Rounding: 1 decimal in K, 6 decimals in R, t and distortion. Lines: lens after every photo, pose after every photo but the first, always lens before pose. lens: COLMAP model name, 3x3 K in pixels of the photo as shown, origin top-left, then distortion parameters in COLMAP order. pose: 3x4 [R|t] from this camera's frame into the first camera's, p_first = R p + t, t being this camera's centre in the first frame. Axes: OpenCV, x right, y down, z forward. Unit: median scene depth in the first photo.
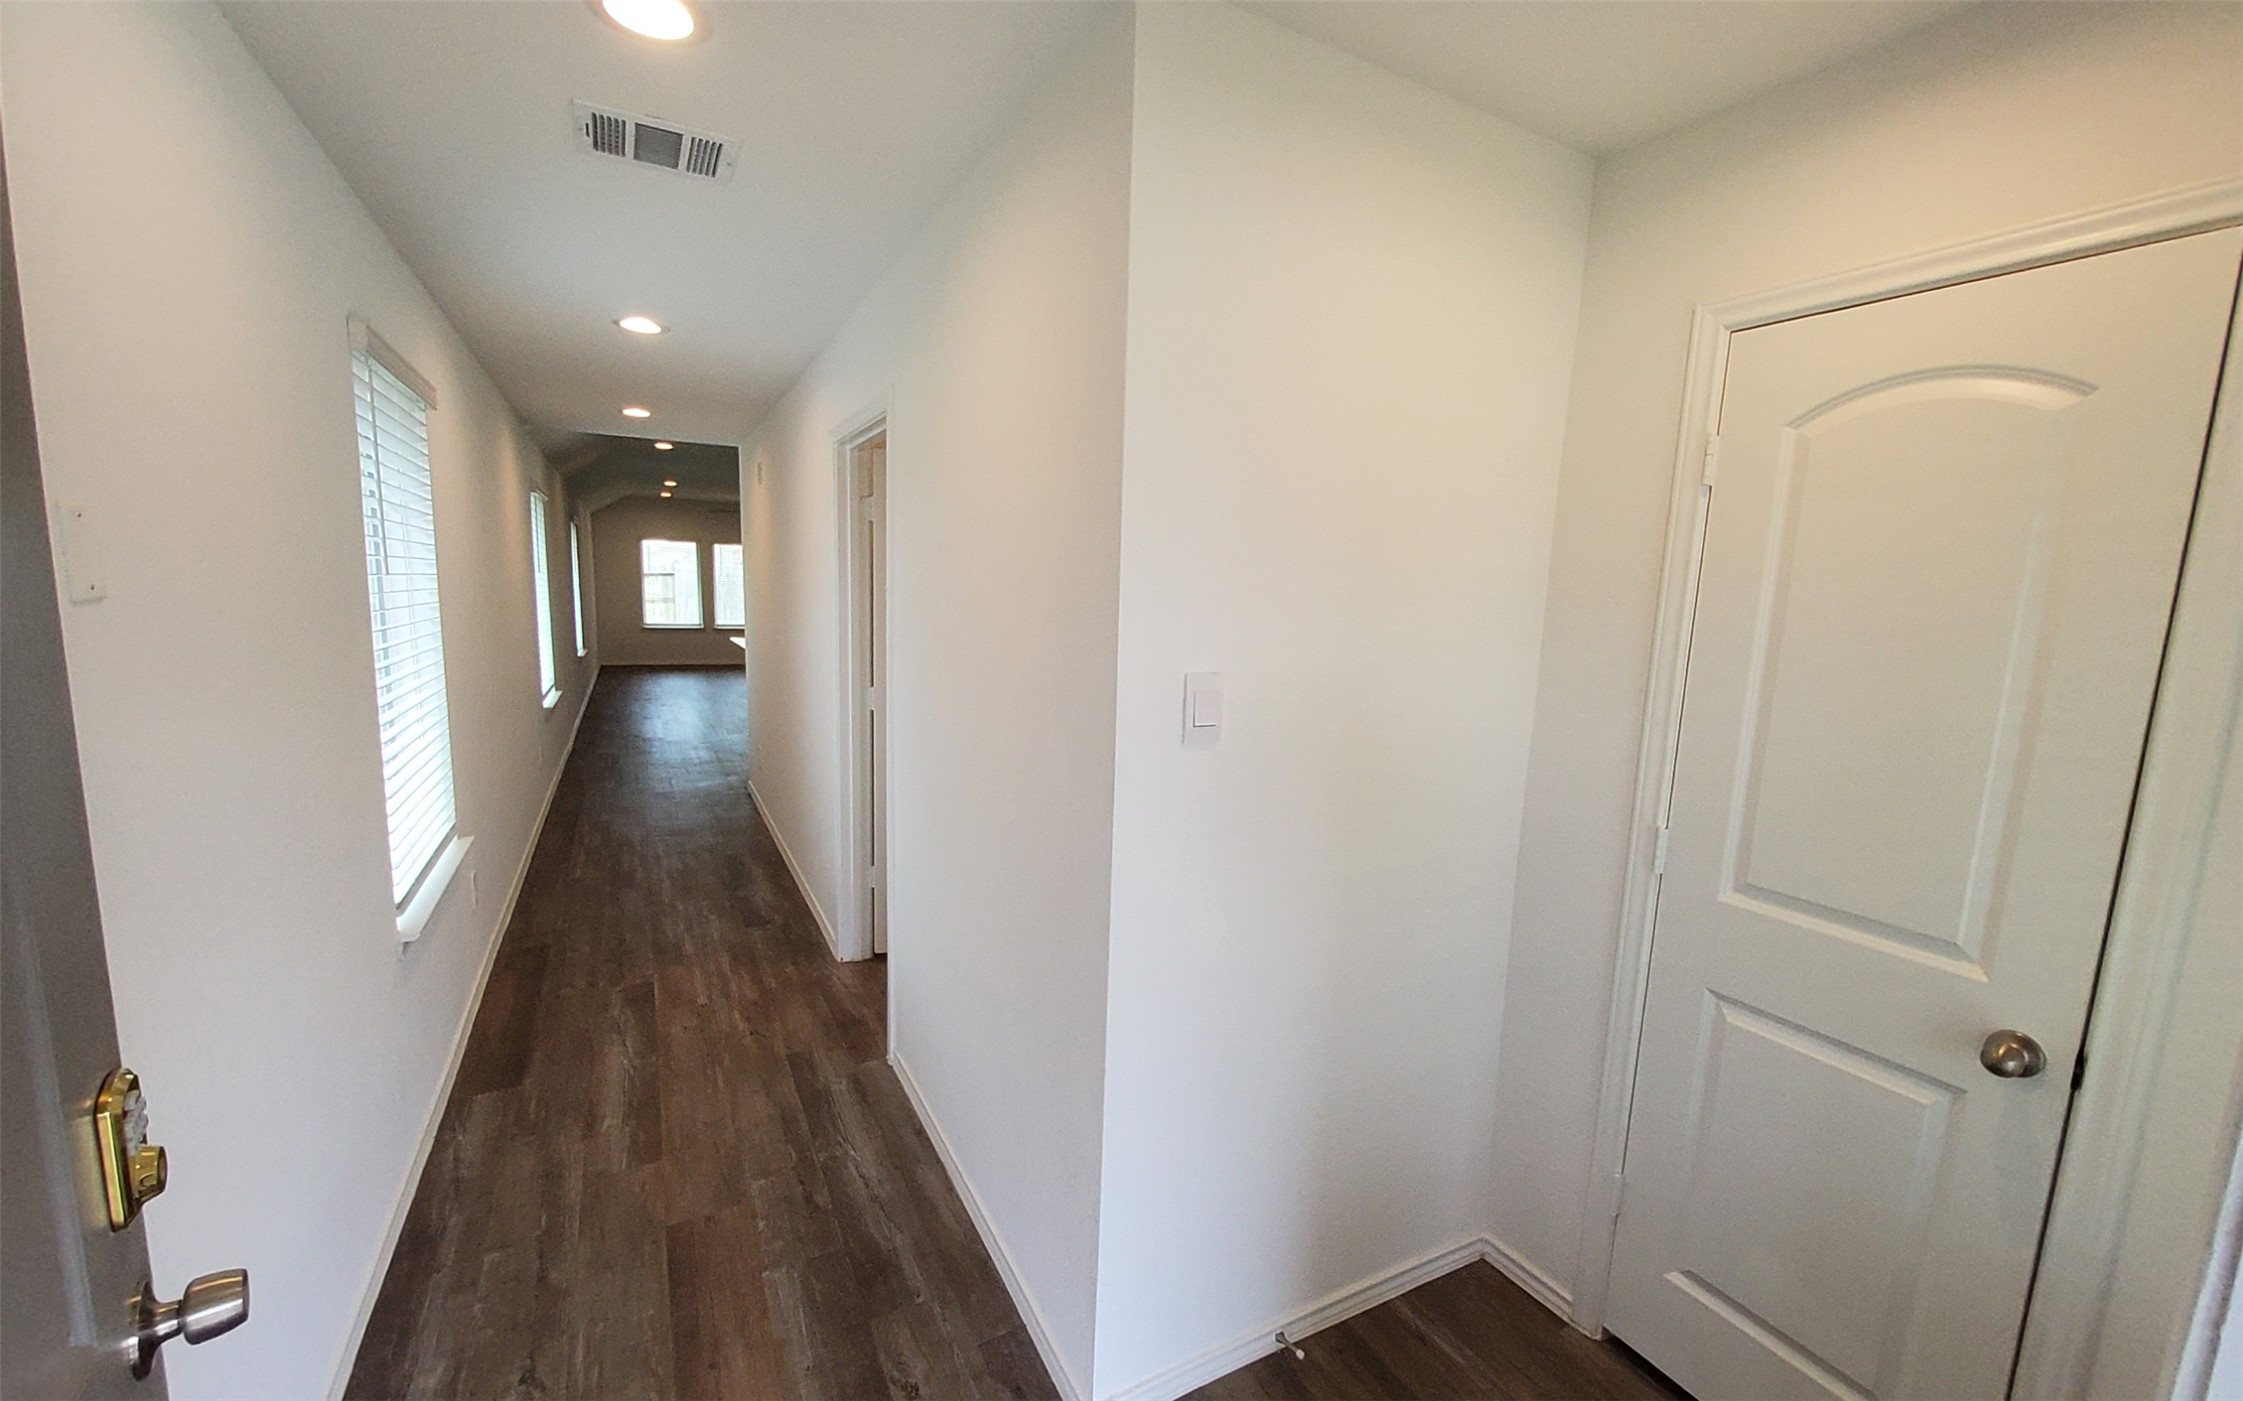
lens RADIAL K [[898.9, 0, 1150.9], [0, 898.9, 729.2], [0, 0, 1]] dist [0.016845, -0.023509]
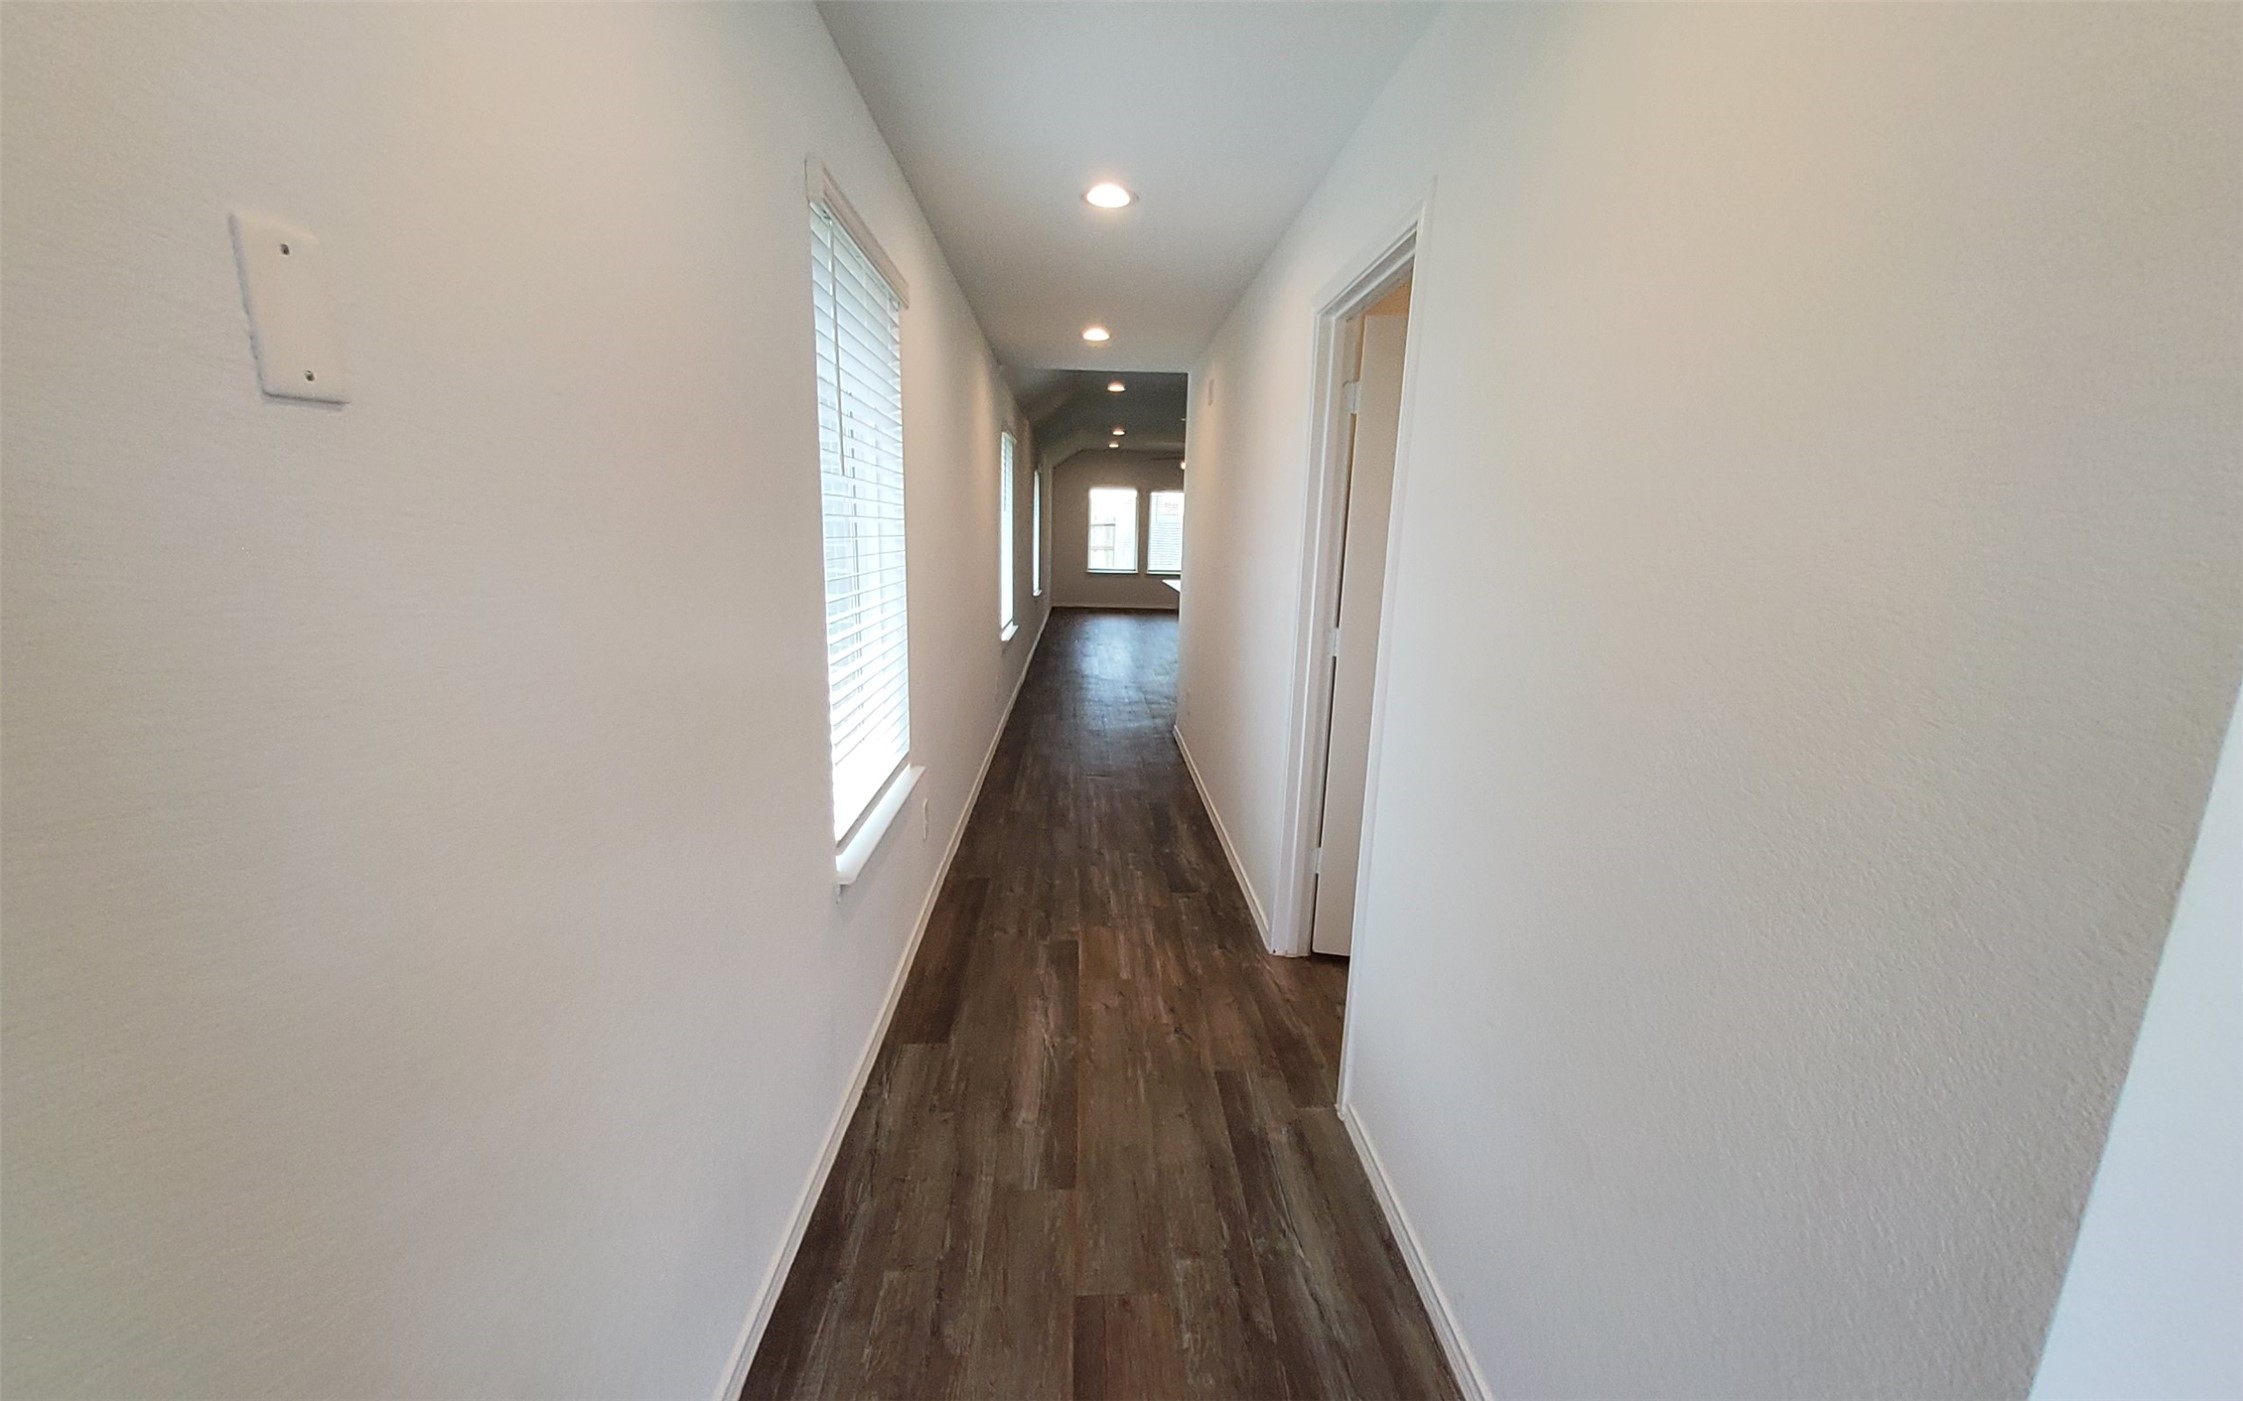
lens RADIAL K [[900.3, 0, 1131.9], [0, 900.3, 727.8], [0, 0, 1]] dist [0.004140, -0.000906]
pose [[0.895685, 0.082797, -0.436914, -0.125731], [-0.060972, 0.996100, 0.063771, 0.002425], [0.440490, -0.030479, 0.897240, 0.217538]]
